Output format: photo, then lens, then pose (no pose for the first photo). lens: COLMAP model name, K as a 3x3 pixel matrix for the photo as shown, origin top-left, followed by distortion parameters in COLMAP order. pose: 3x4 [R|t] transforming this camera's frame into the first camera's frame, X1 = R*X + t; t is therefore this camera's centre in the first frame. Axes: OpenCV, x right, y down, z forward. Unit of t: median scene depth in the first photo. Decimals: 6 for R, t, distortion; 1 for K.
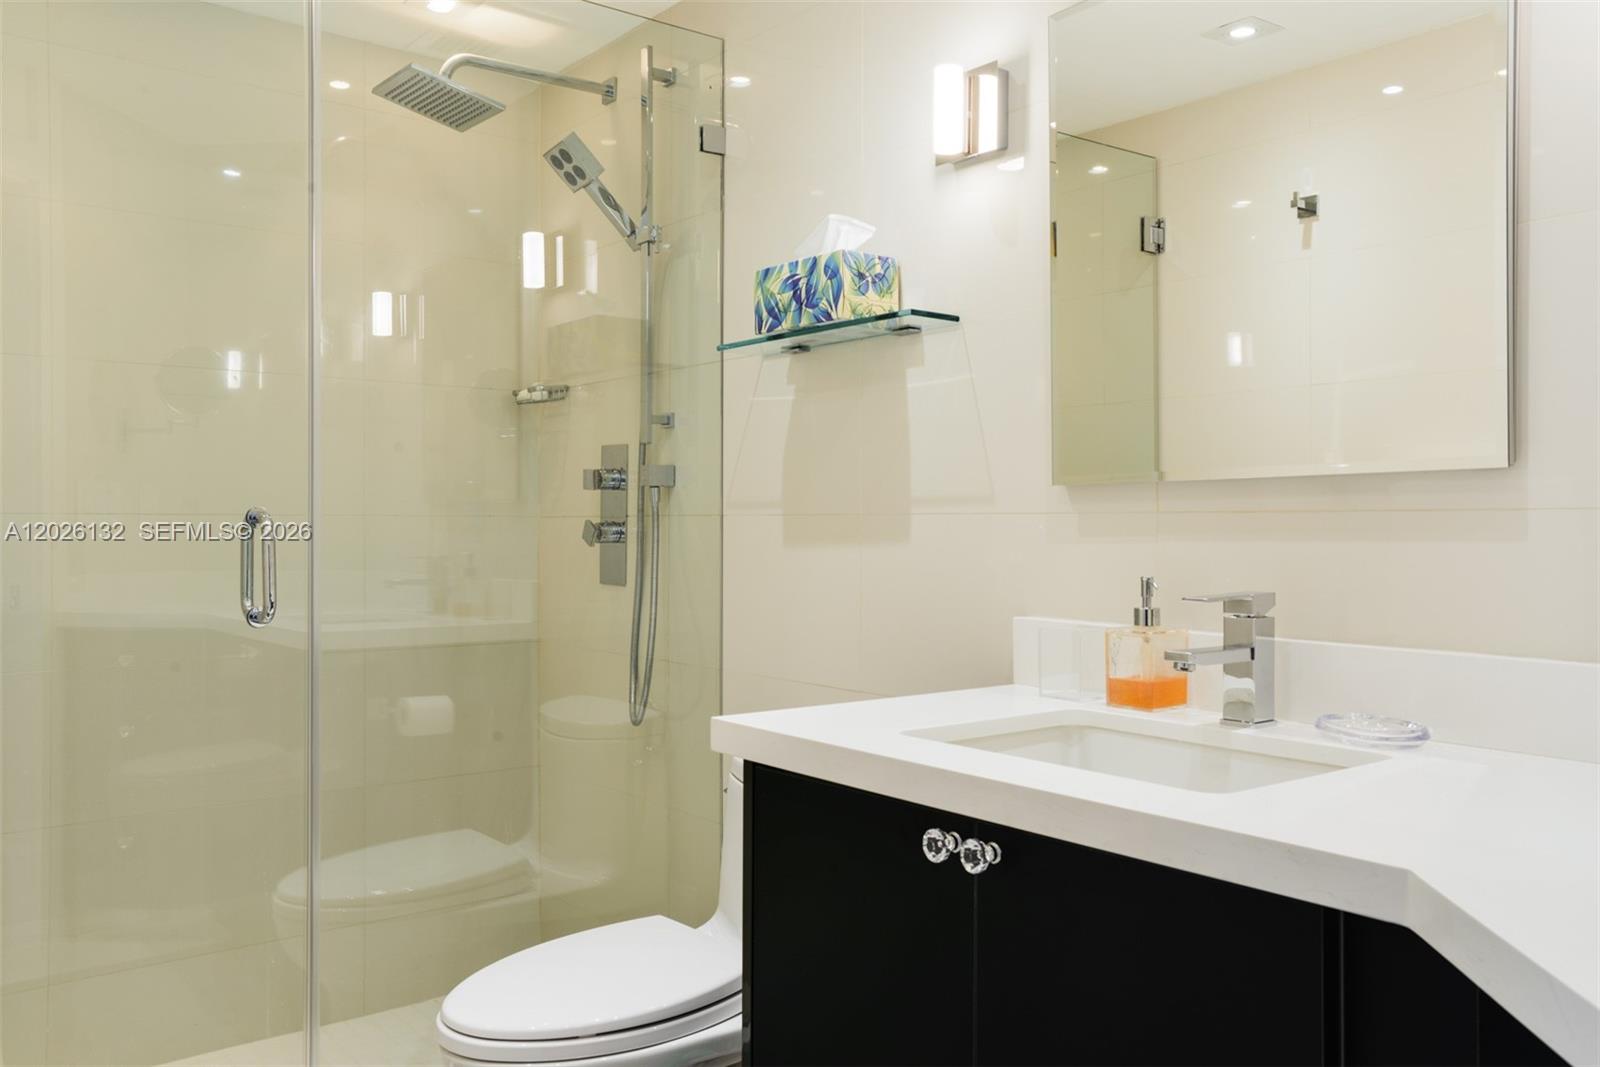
lens RADIAL K [[1294.3, 0, 809.2], [0, 1294.3, 544.2], [0, 0, 1]] dist [0.004756, 0.014729]
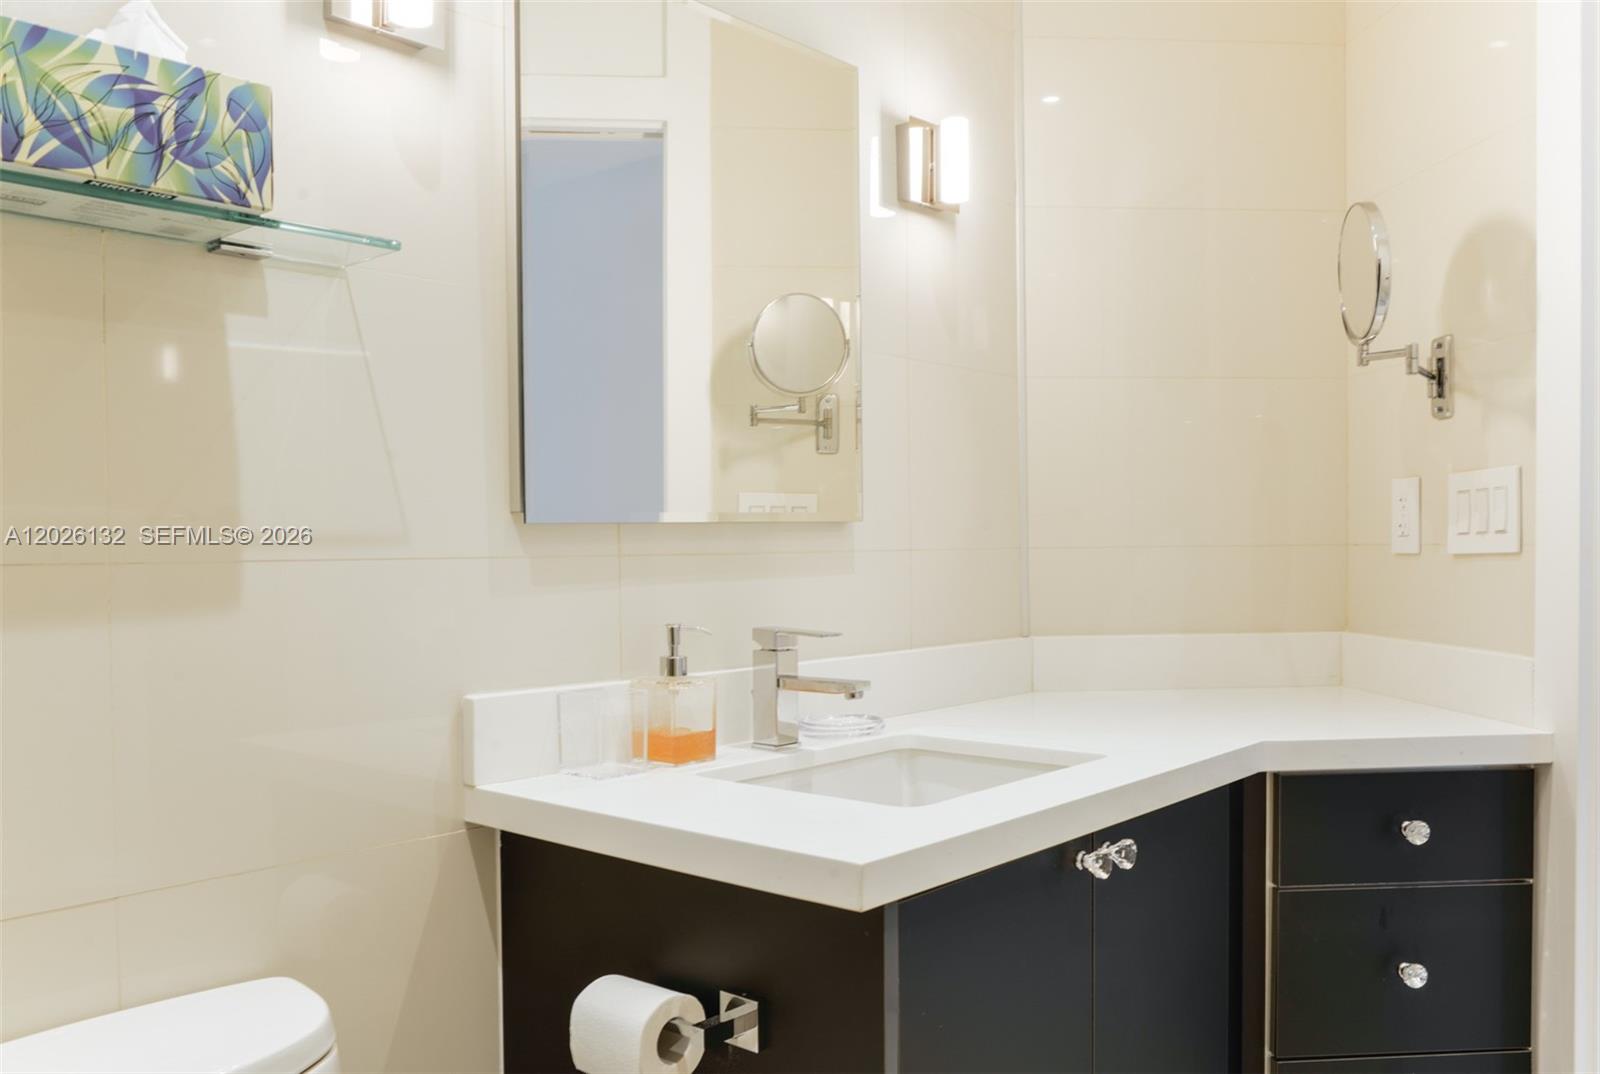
lens RADIAL K [[1324.7, 0, 799.5], [0, 1324.7, 543.9], [0, 0, 1]] dist [-0.061815, 0.040642]
pose [[-0.201564, -0.003543, 0.979469, -0.549739], [0.026967, 0.999594, 0.009165, -0.031054], [-0.979104, 0.028261, -0.201386, 0.870830]]
